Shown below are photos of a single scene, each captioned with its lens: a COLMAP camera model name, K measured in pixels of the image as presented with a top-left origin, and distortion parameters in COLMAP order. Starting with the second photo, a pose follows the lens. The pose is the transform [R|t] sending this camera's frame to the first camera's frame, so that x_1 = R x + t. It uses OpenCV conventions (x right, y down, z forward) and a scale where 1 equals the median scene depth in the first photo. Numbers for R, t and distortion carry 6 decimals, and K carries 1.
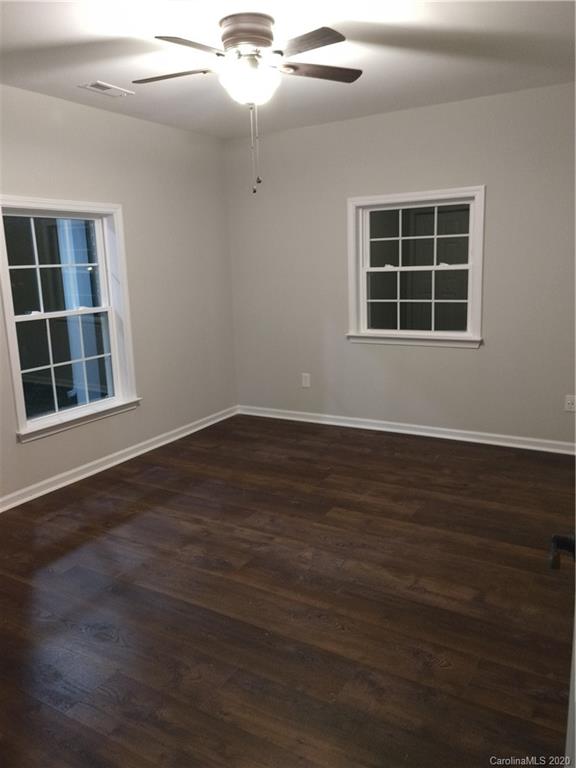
lens RADIAL K [[589.8, 0, 282.9], [0, 589.8, 383.3], [0, 0, 1]] dist [0.006481, 0.035569]
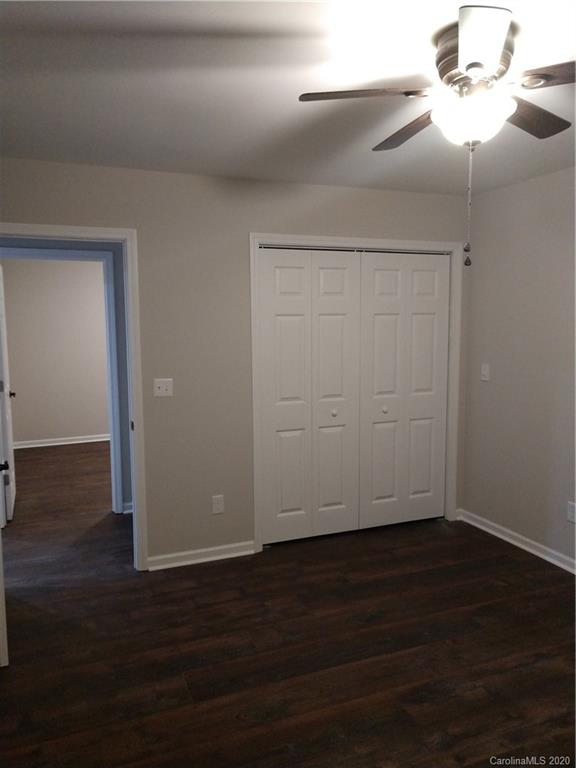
lens RADIAL K [[589.8, 0, 282.9], [0, 589.8, 383.3], [0, 0, 1]] dist [0.006481, 0.035569]
pose [[-0.590123, 0.135097, -0.795929, 0.692567], [-0.144482, 0.952308, 0.268763, -0.357360], [0.794279, 0.273601, -0.542460, 1.291941]]
